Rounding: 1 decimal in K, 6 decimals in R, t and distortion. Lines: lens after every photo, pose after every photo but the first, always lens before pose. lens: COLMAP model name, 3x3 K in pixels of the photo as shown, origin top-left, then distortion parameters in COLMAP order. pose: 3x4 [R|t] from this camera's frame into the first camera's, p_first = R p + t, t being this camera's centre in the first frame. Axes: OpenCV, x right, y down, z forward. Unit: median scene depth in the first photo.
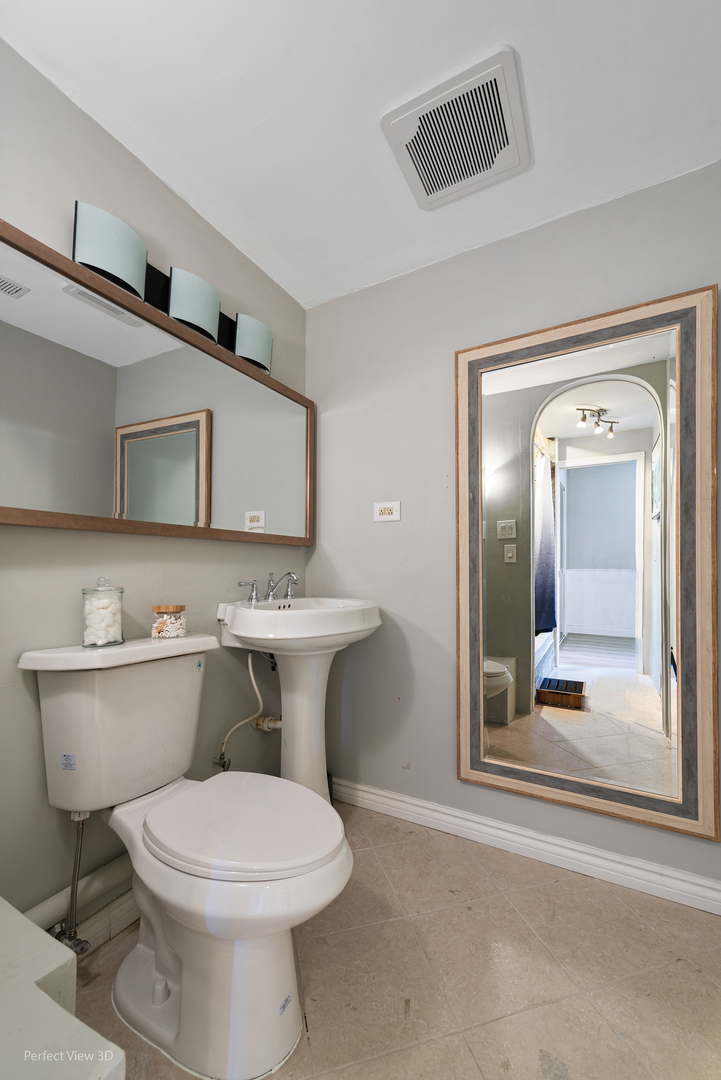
lens RADIAL K [[444.6, 0, 355.5], [0, 444.6, 572.8], [0, 0, 1]] dist [0.008018, -0.002051]
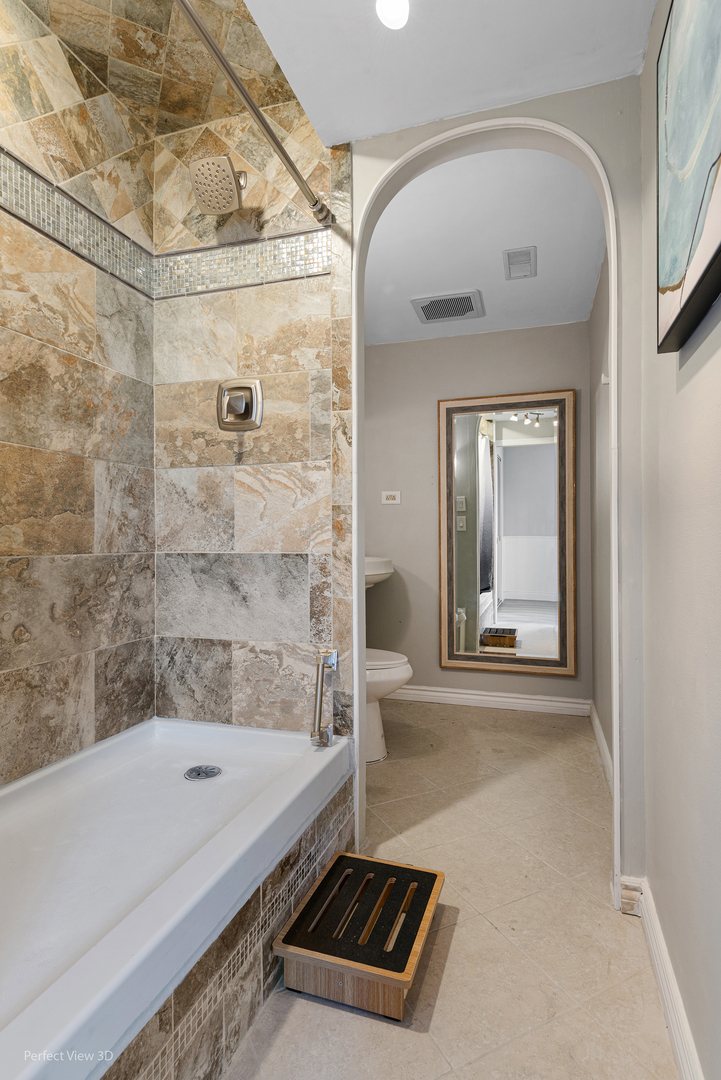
lens RADIAL K [[555.8, 0, 360.4], [0, 555.8, 539.3], [0, 0, 1]] dist [-0.003806, -0.000046]
pose [[0.981775, -0.000985, 0.190046, -0.198959], [0.001457, 0.999996, -0.002340, 0.003483], [-0.190043, 0.002574, 0.981772, -0.419768]]
